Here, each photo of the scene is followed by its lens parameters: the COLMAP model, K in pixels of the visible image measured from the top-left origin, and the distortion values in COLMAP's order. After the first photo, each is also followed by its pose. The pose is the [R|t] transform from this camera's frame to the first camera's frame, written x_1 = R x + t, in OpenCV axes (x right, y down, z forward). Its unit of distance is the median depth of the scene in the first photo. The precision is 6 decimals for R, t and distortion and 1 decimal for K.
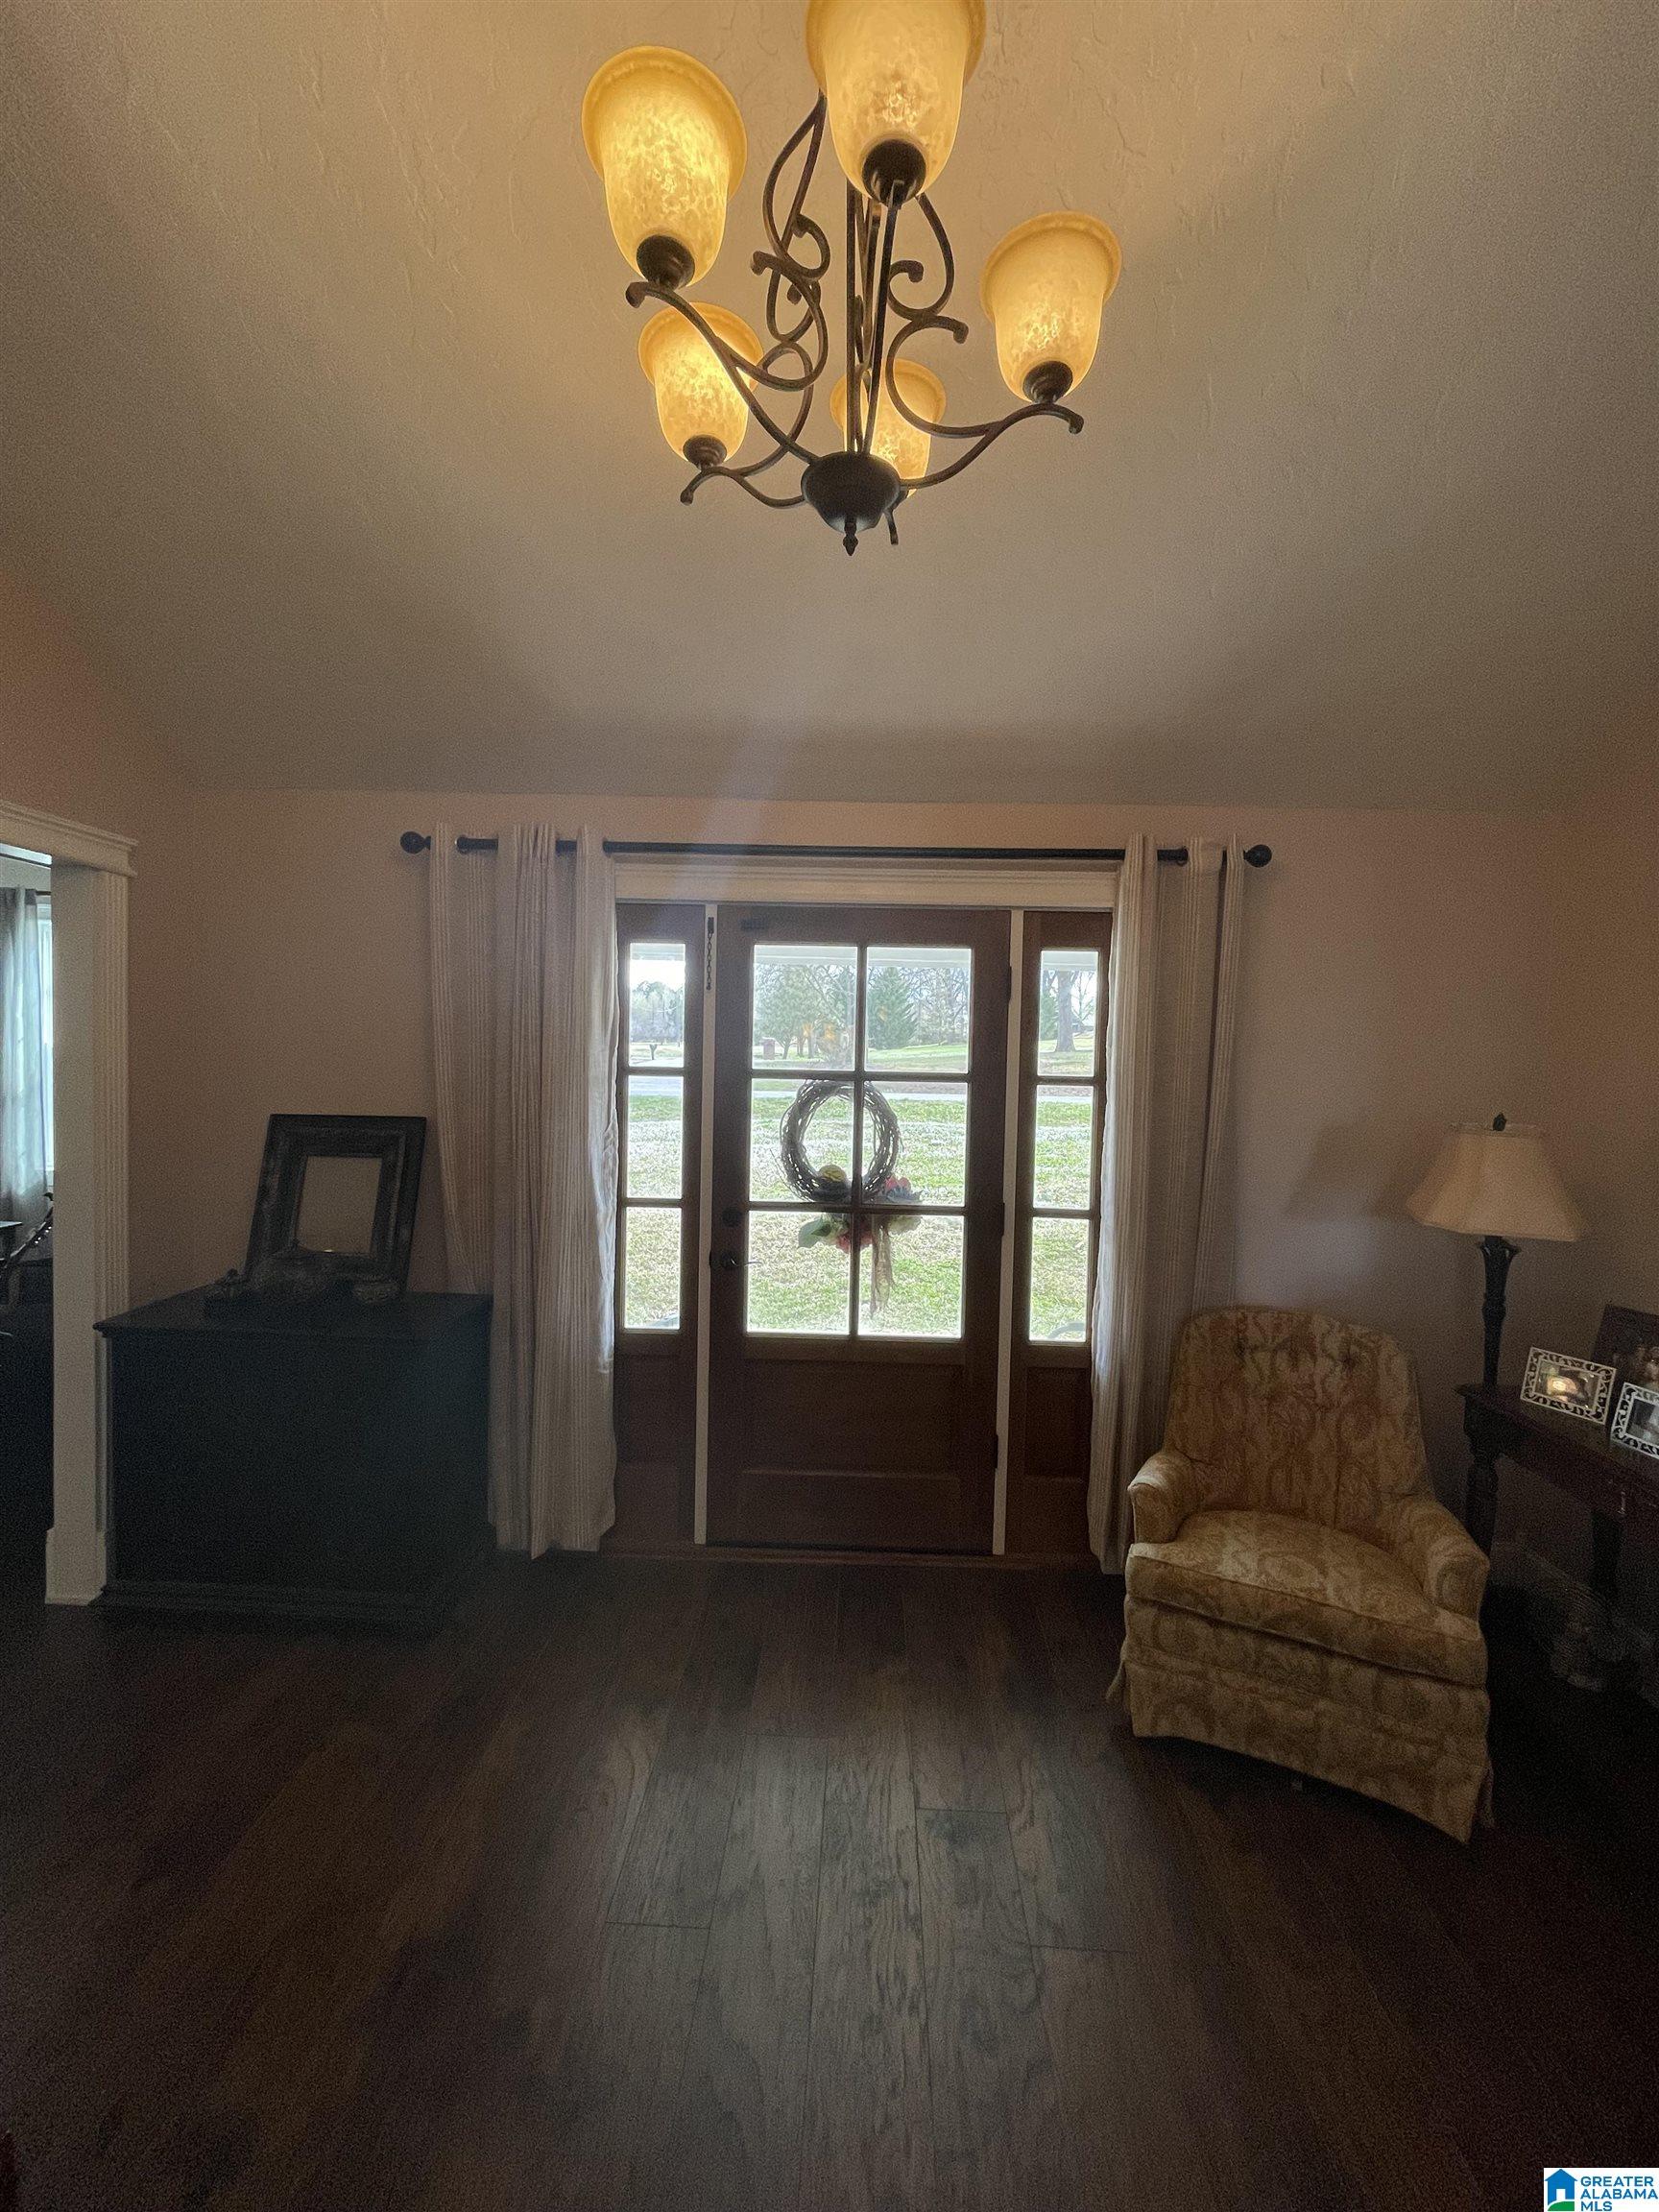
lens RADIAL K [[903.6, 0, 830.9], [0, 903.6, 1104.3], [0, 0, 1]] dist [-0.012872, 0.011640]
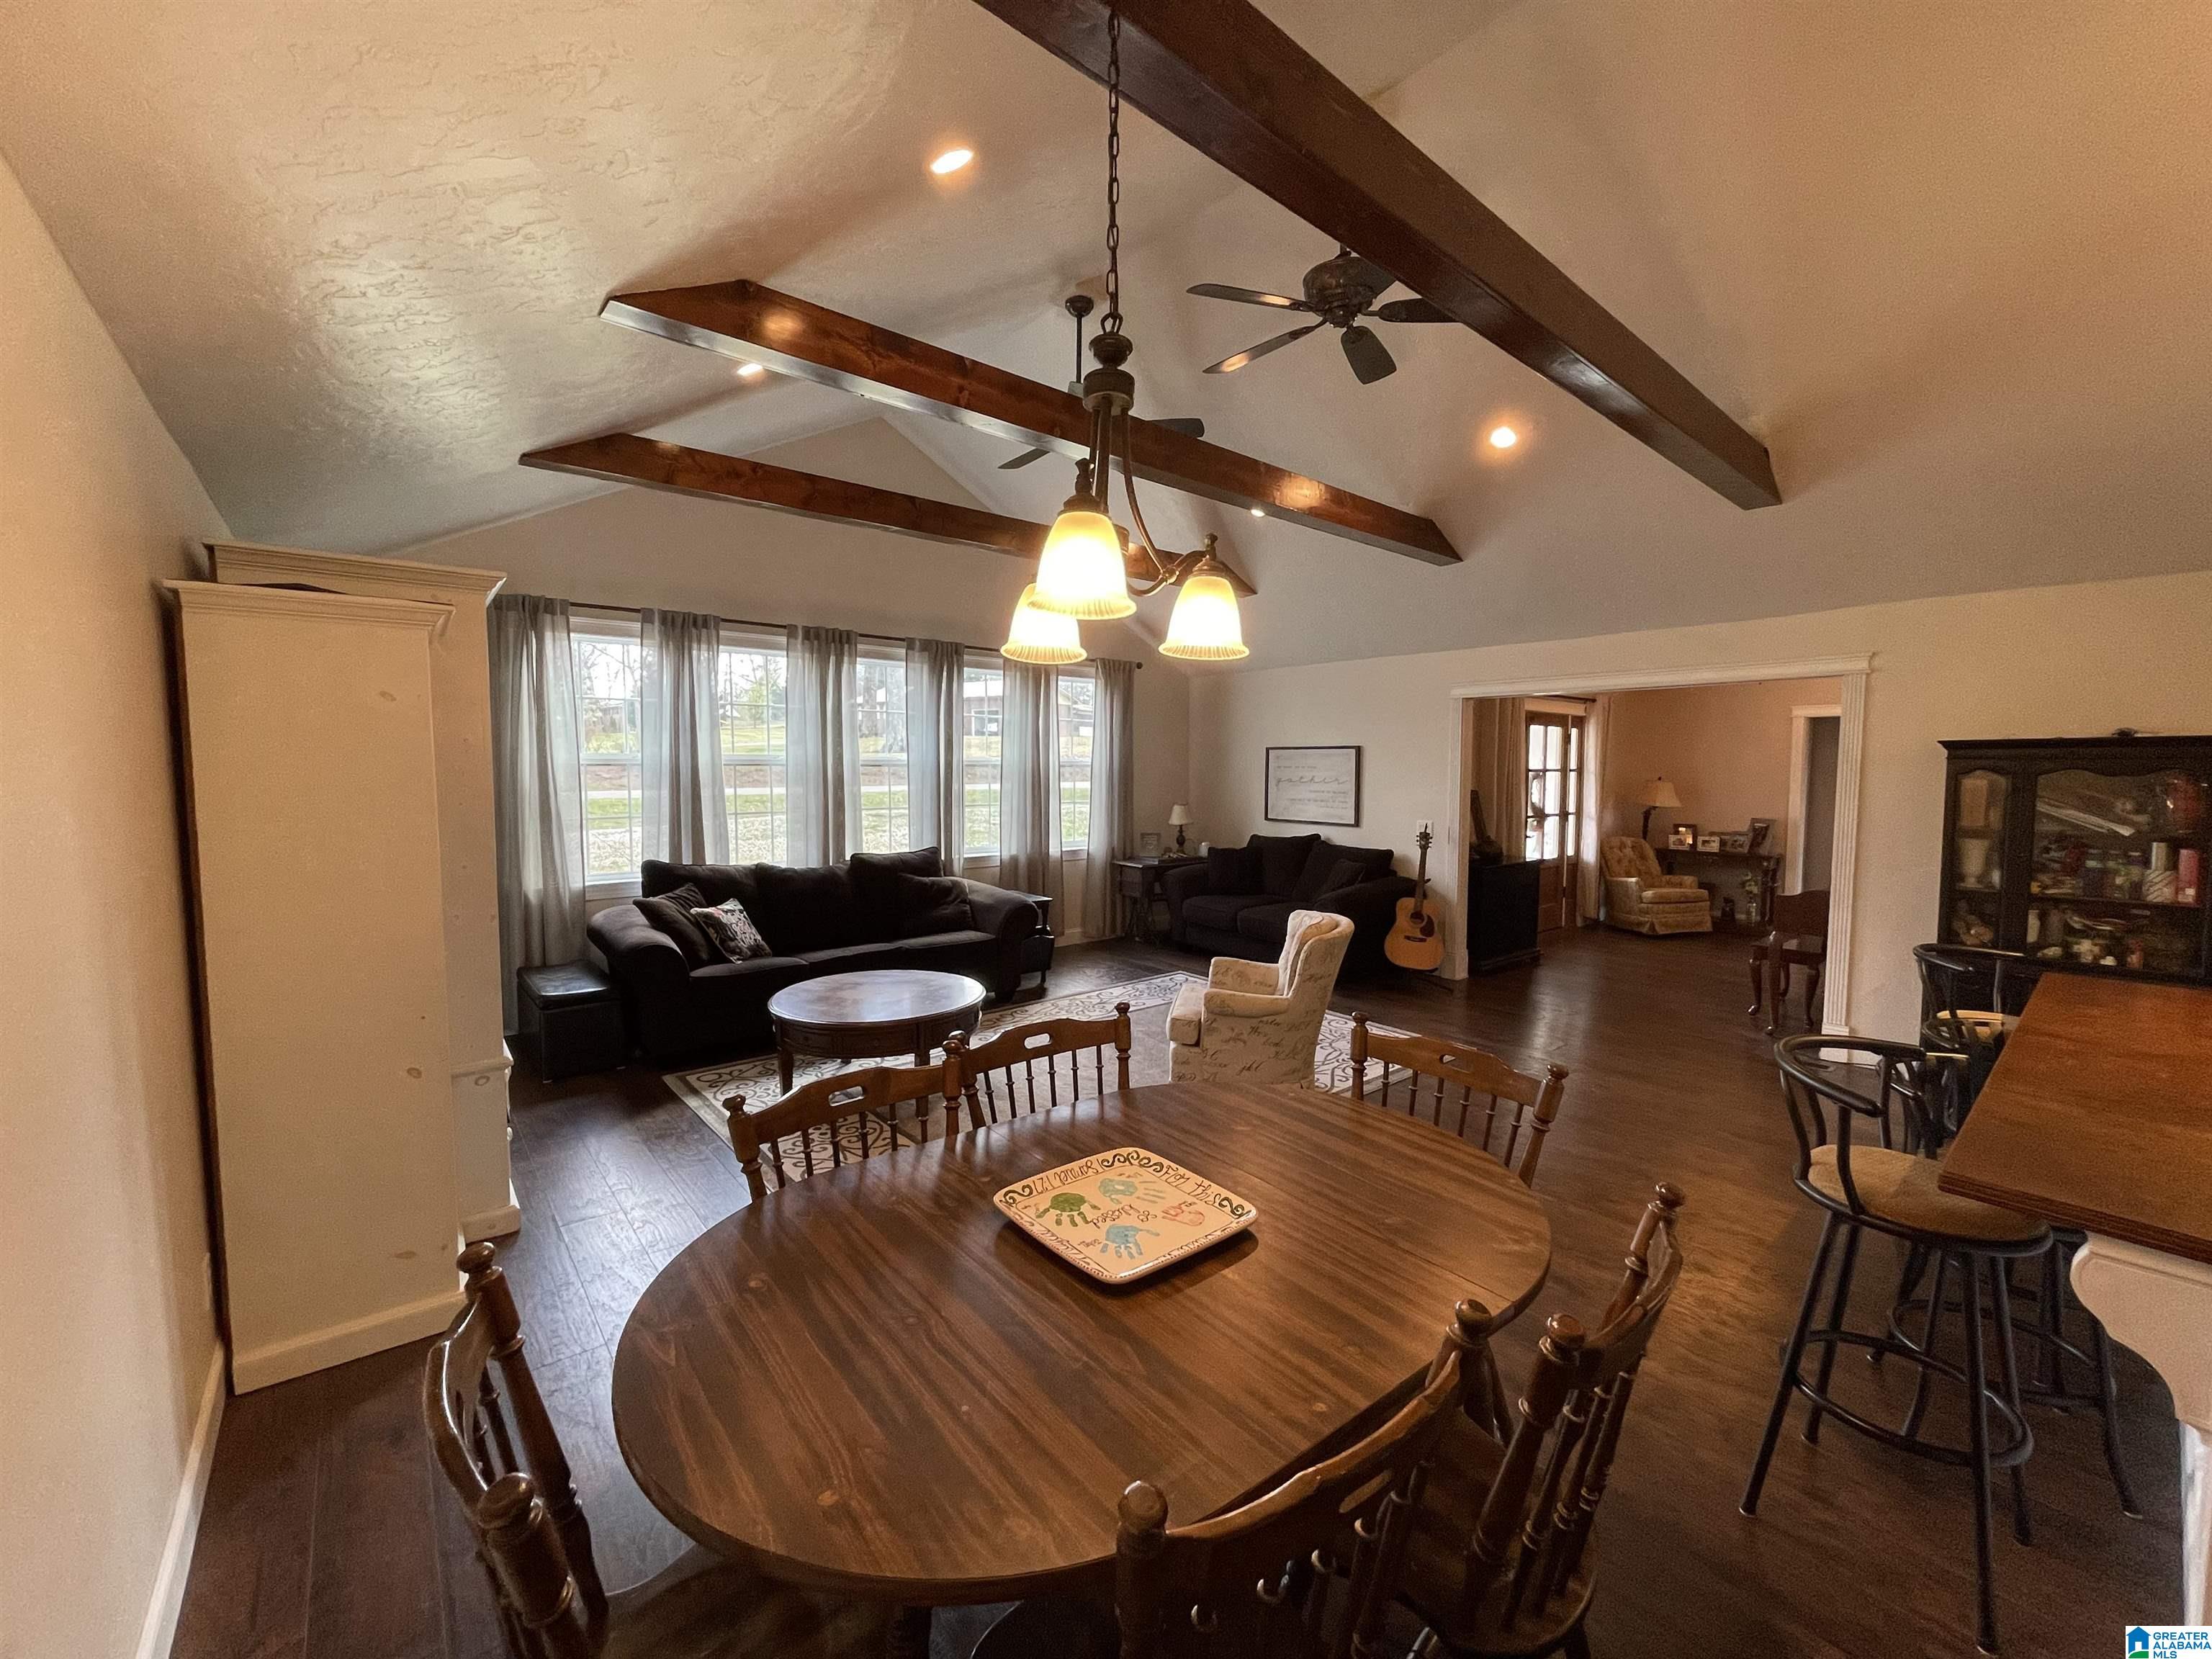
lens RADIAL K [[894.0, 0, 1106.6], [0, 894.0, 825.4], [0, 0, 1]] dist [-0.000636, 0.000214]
pose [[0.736296, -0.065197, 0.673511, -3.277940], [0.039615, 0.997794, 0.053280, -0.067322], [-0.675499, -0.012549, 0.737254, -0.222836]]
